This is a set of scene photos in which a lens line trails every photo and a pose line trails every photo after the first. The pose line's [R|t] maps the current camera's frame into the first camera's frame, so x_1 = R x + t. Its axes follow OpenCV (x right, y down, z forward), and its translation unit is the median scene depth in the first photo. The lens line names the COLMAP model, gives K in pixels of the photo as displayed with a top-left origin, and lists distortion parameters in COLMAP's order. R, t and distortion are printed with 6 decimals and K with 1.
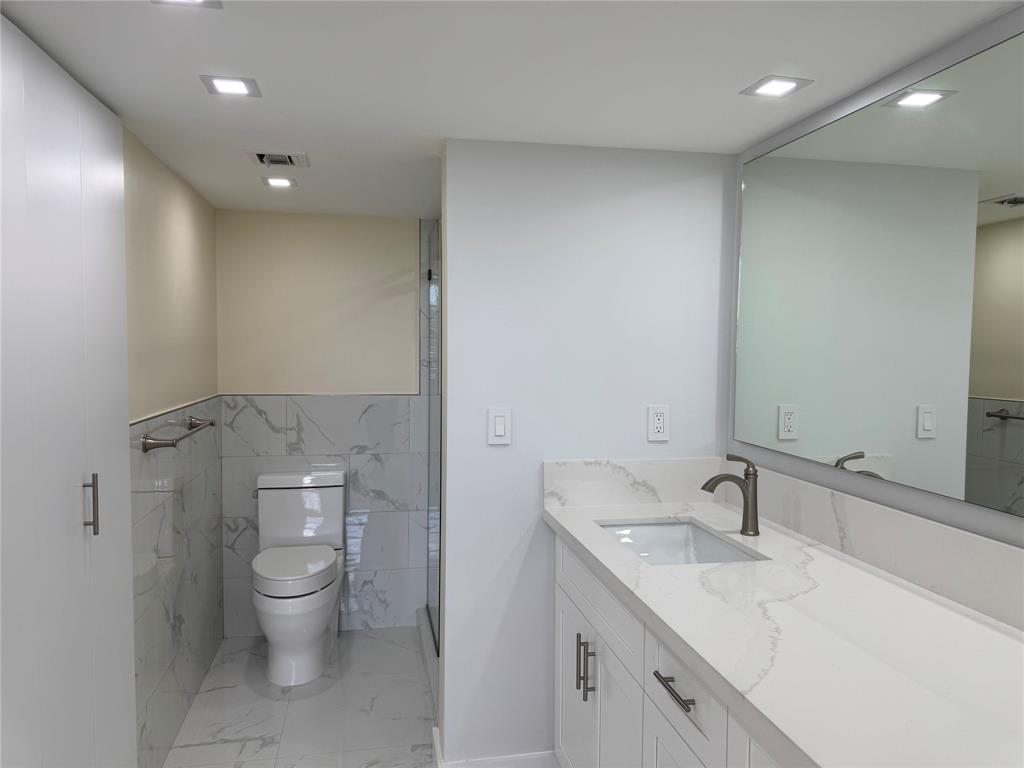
lens RADIAL K [[728.2, 0, 512.0], [0, 728.2, 384.0], [0, 0, 1]] dist [0.099809, -0.119068]
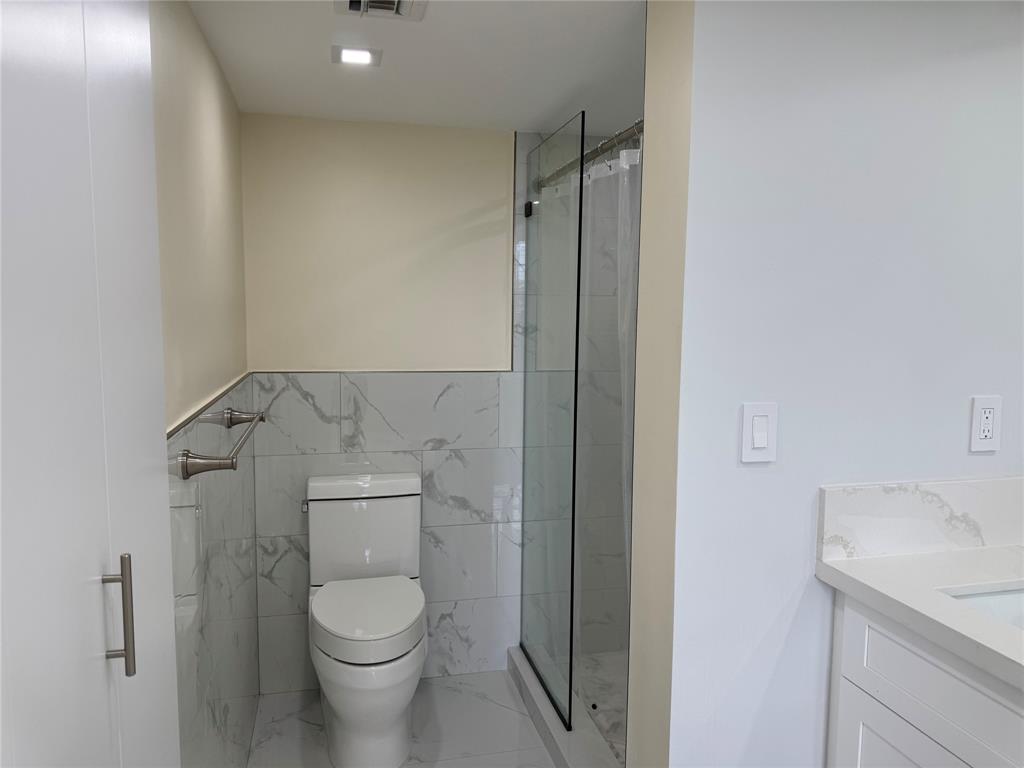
lens RADIAL K [[728.2, 0, 512.0], [0, 728.2, 384.0], [0, 0, 1]] dist [0.099809, -0.119068]
pose [[0.999113, -0.002473, 0.042041, -0.165005], [0.000466, 0.998862, 0.047683, -0.008368], [-0.042111, -0.047621, 0.997977, 0.254435]]
